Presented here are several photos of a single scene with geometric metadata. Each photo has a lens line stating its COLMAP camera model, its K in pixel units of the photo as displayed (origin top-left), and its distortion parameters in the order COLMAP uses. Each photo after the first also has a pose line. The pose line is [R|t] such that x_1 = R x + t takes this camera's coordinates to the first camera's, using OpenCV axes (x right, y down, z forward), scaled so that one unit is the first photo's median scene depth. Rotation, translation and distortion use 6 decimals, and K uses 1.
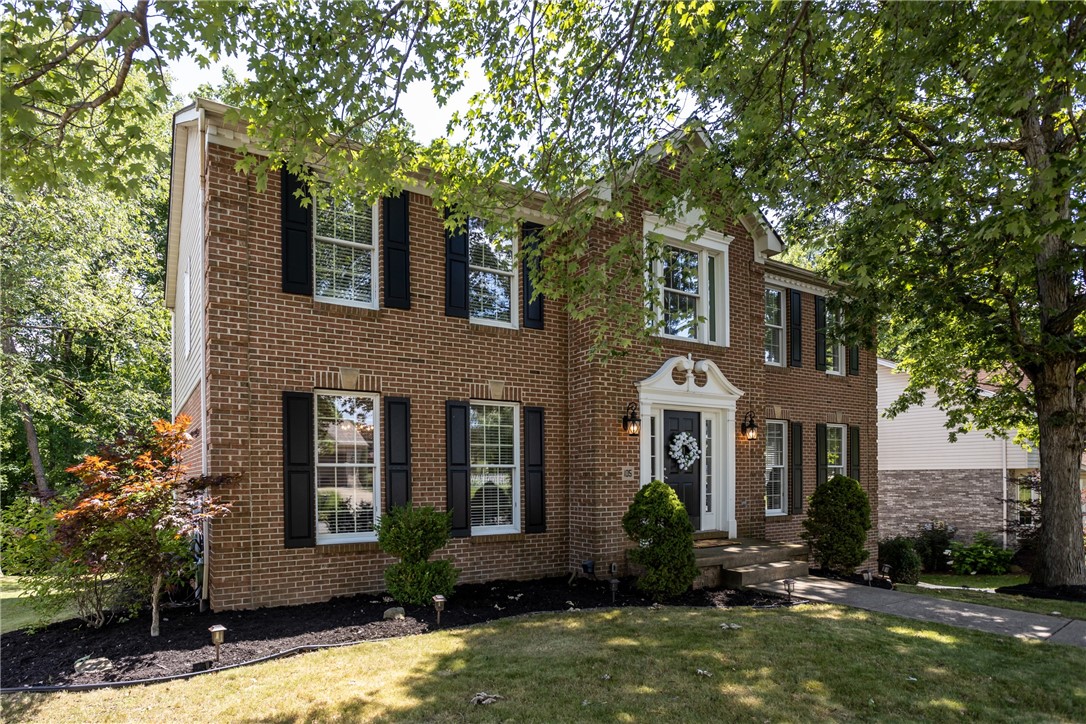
lens RADIAL K [[663.2, 0, 540.7], [0, 663.2, 364.4], [0, 0, 1]] dist [0.000170, 0.010725]
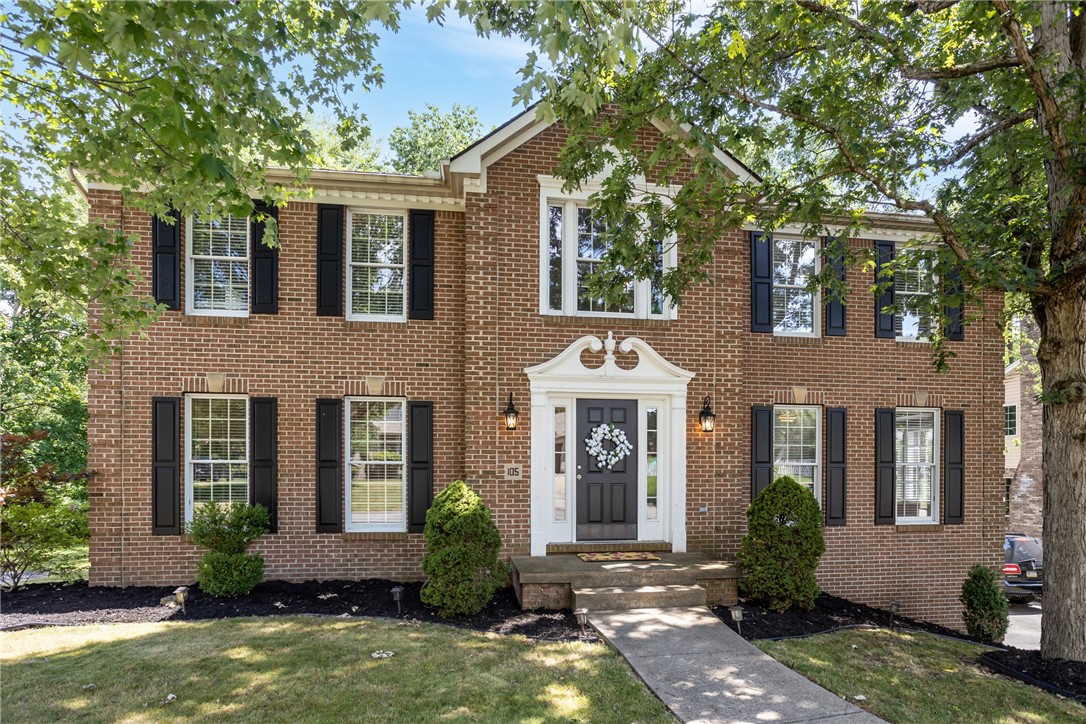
lens RADIAL K [[663.2, 0, 544.6], [0, 663.2, 360.1], [0, 0, 1]] dist [0.000170, 0.010725]
pose [[0.897243, -0.062568, -0.437082, 0.639757], [0.063837, 0.997891, -0.011803, 0.030413], [0.436899, -0.017312, 0.899344, 0.242271]]
